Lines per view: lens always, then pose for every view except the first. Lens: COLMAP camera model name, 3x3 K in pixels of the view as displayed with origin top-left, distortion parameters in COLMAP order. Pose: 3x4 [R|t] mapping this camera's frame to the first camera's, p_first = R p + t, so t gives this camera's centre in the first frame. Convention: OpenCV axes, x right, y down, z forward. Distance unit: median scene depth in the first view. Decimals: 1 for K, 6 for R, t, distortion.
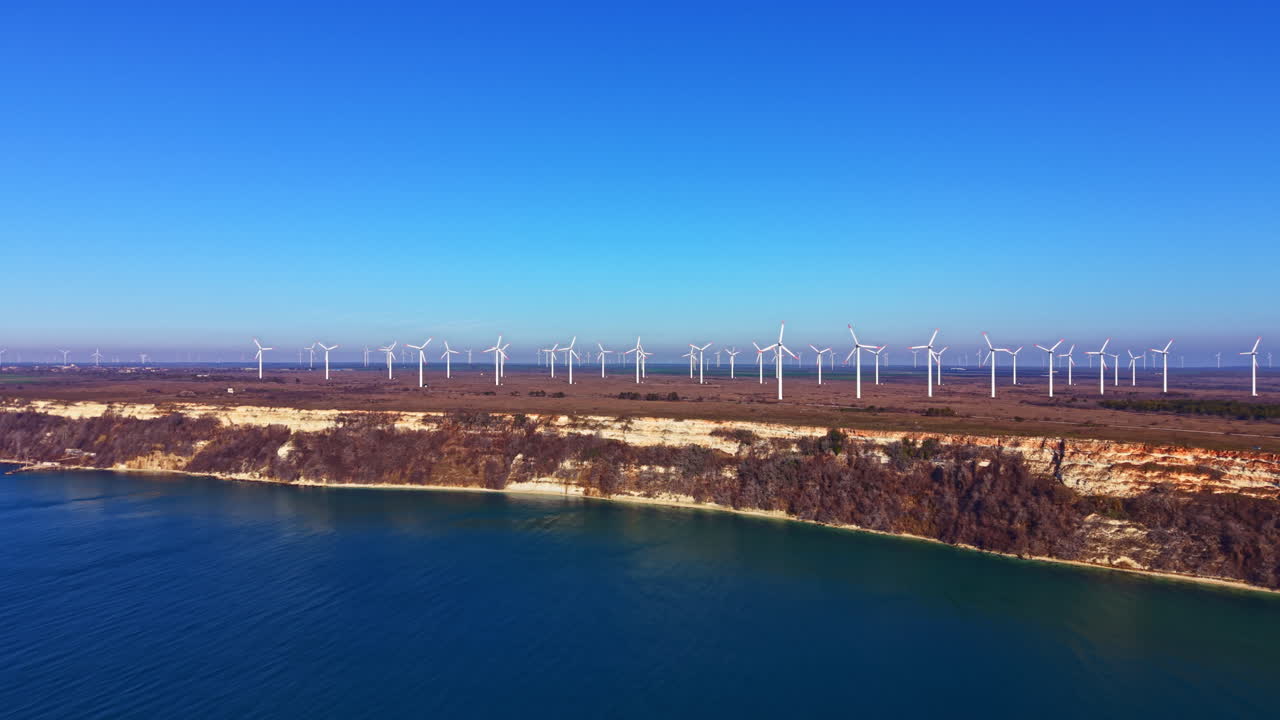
lens RADIAL K [[1465.4, 0, 695.3], [0, 1465.4, 361.1], [0, 0, 1]] dist [0.107274, -0.777853]
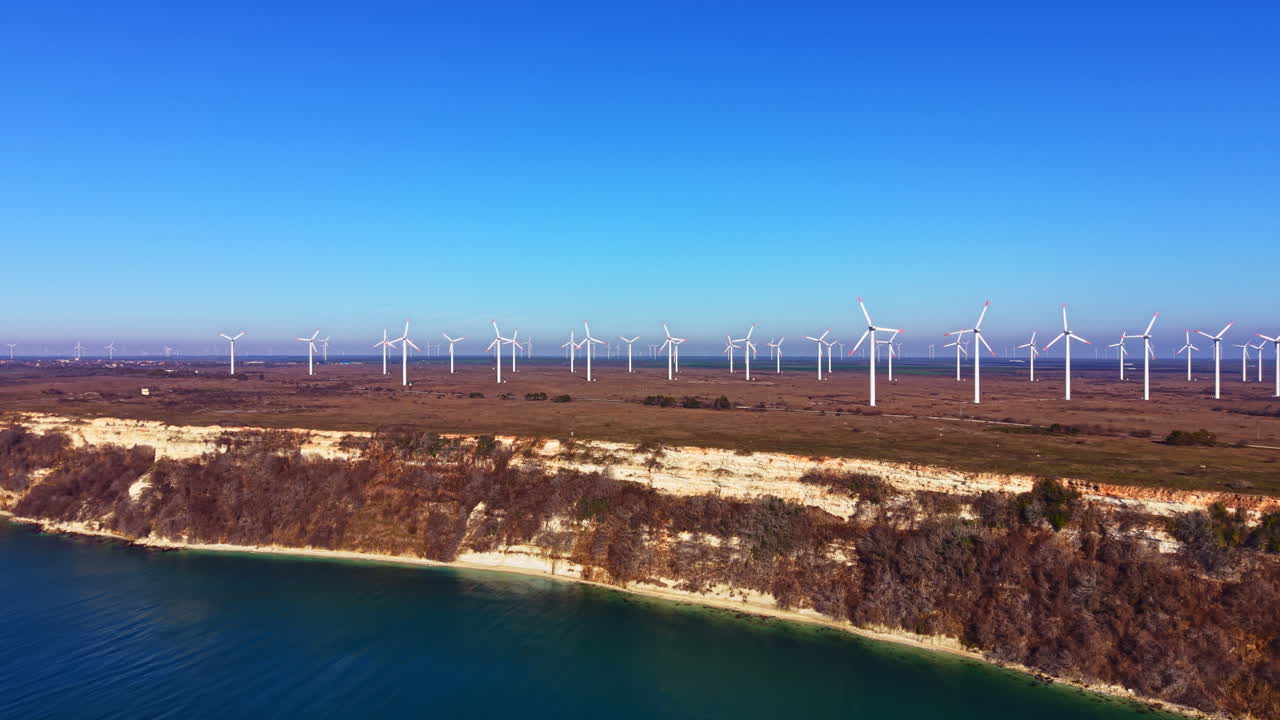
lens RADIAL K [[1264.1, 0, 640.0], [0, 1264.1, 360.0], [0, 0, 1]] dist [0.050727, -0.260148]
pose [[0.998007, -0.001748, -0.063075, -0.020126], [0.002054, 0.999986, 0.004785, 0.001090], [0.063066, -0.004905, 0.997997, 0.486103]]
